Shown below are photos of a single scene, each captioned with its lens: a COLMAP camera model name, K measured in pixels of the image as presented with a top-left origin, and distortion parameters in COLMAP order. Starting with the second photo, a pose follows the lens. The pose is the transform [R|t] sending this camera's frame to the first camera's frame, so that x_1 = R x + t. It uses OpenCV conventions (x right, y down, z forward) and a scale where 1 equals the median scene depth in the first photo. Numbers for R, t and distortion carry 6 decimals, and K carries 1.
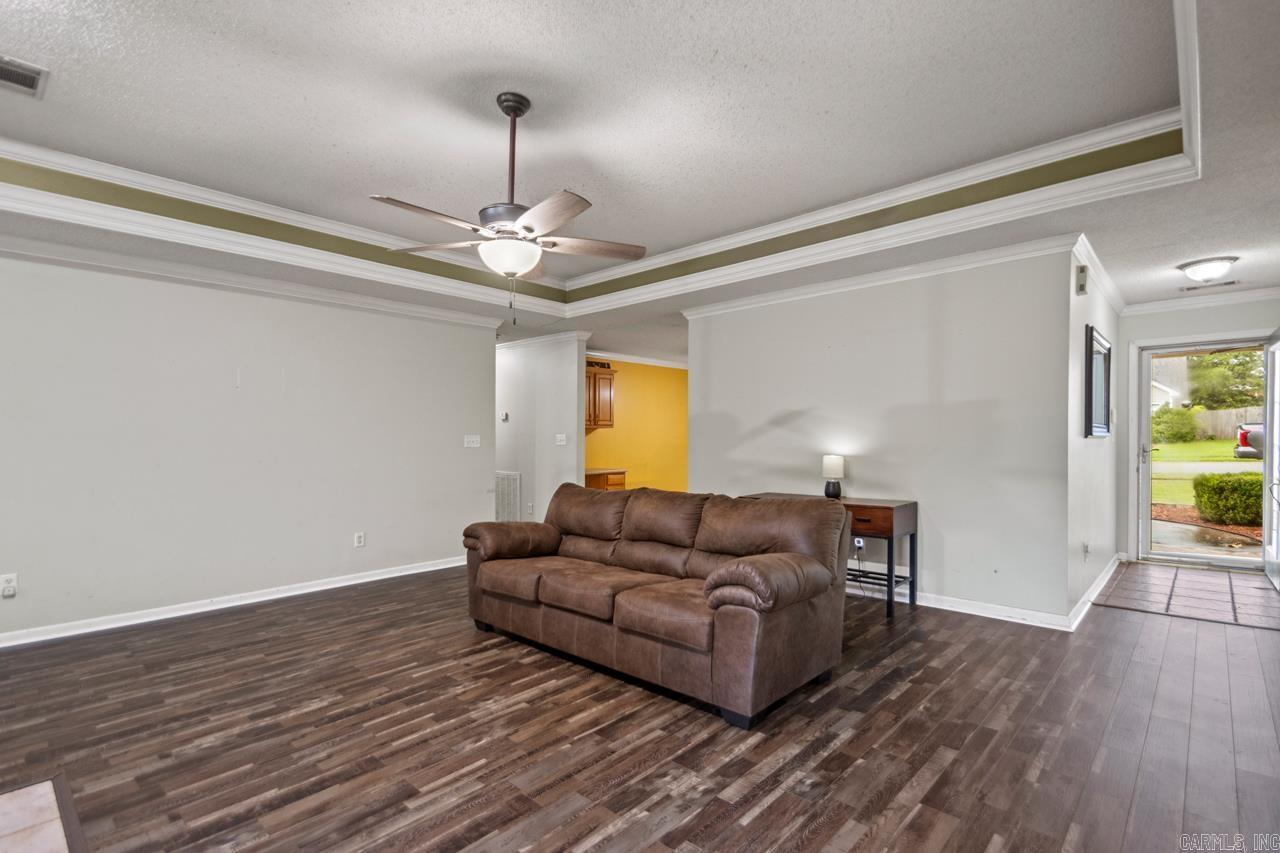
lens RADIAL K [[607.8, 0, 657.4], [0, 607.8, 442.7], [0, 0, 1]] dist [0.000503, -0.000673]
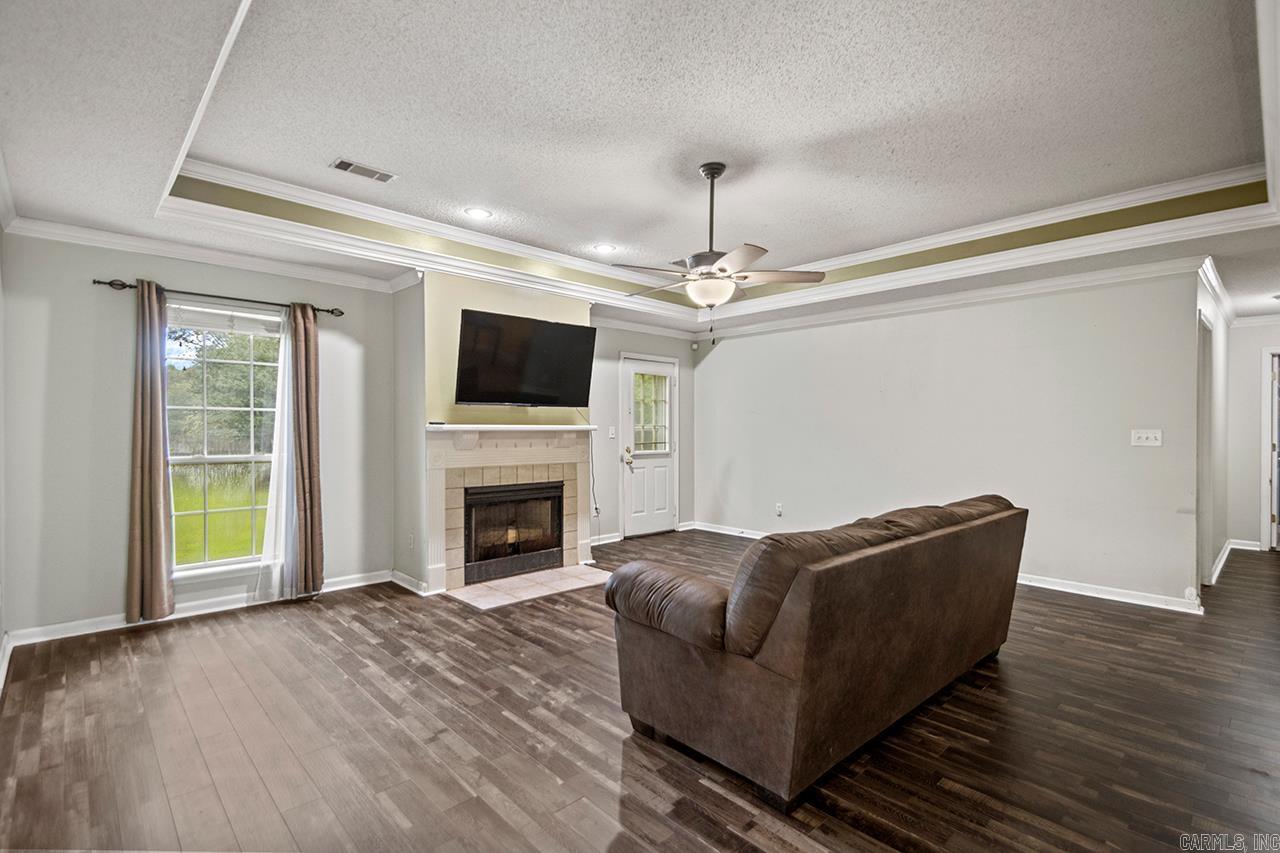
lens RADIAL K [[597.6, 0, 640.0], [0, 597.6, 426.5], [0, 0, 1]] dist [0.002114, 0.000195]
pose [[-0.082522, 0.016173, -0.996458, 1.343486], [-0.009354, 0.999812, 0.017002, -0.066071], [0.996545, 0.010724, -0.082355, 1.272421]]
